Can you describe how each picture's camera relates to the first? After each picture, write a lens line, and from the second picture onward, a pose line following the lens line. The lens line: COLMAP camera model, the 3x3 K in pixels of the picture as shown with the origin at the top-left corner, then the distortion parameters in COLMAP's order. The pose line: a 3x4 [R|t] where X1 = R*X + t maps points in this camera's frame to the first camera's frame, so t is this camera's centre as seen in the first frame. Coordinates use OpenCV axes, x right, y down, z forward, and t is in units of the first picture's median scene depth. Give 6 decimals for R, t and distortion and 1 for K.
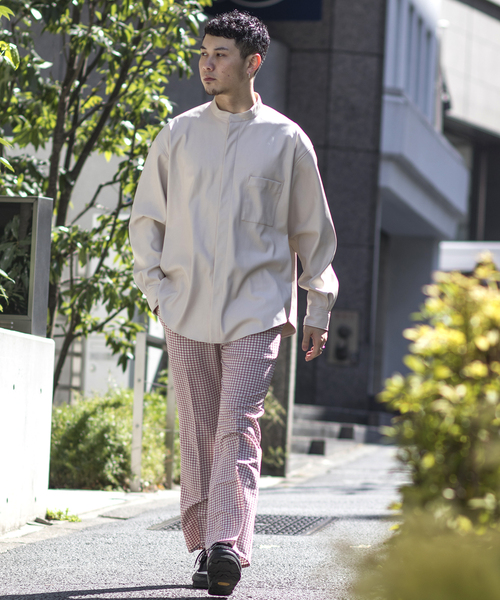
lens RADIAL K [[2844.9, 0, 249.1], [0, 2844.9, 298.7], [0, 0, 1]] dist [0.238421, 0.000000]
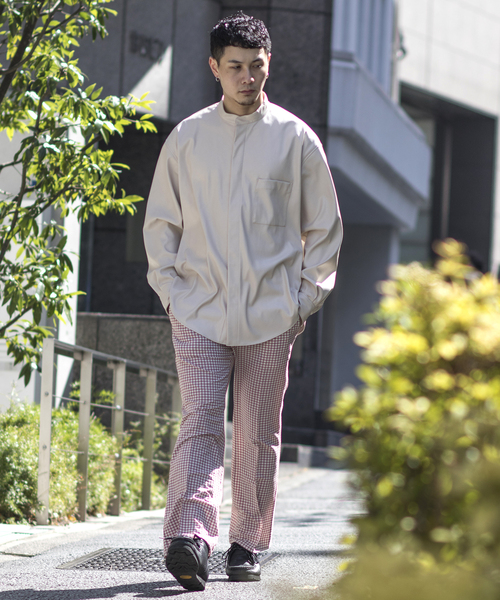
lens RADIAL K [[2844.9, 0, 251.1], [0, 2844.9, 297.9], [0, 0, 1]] dist [0.238421, 0.000000]
pose [[0.999992, -0.002743, -0.002947, 0.025440], [0.002739, 0.999995, -0.001356, 0.001114], [0.002951, 0.001348, 0.999995, 0.143803]]
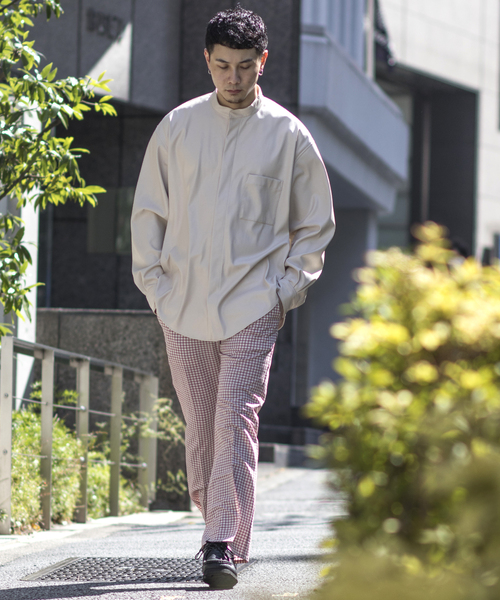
lens RADIAL K [[2844.9, 0, 249.5], [0, 2844.9, 303.5], [0, 0, 1]] dist [0.238421, 0.000000]
pose [[0.999719, -0.023533, -0.002693, 0.033057], [0.023541, 0.999719, 0.002878, 0.001946], [0.002625, -0.002941, 0.999992, 0.193011]]
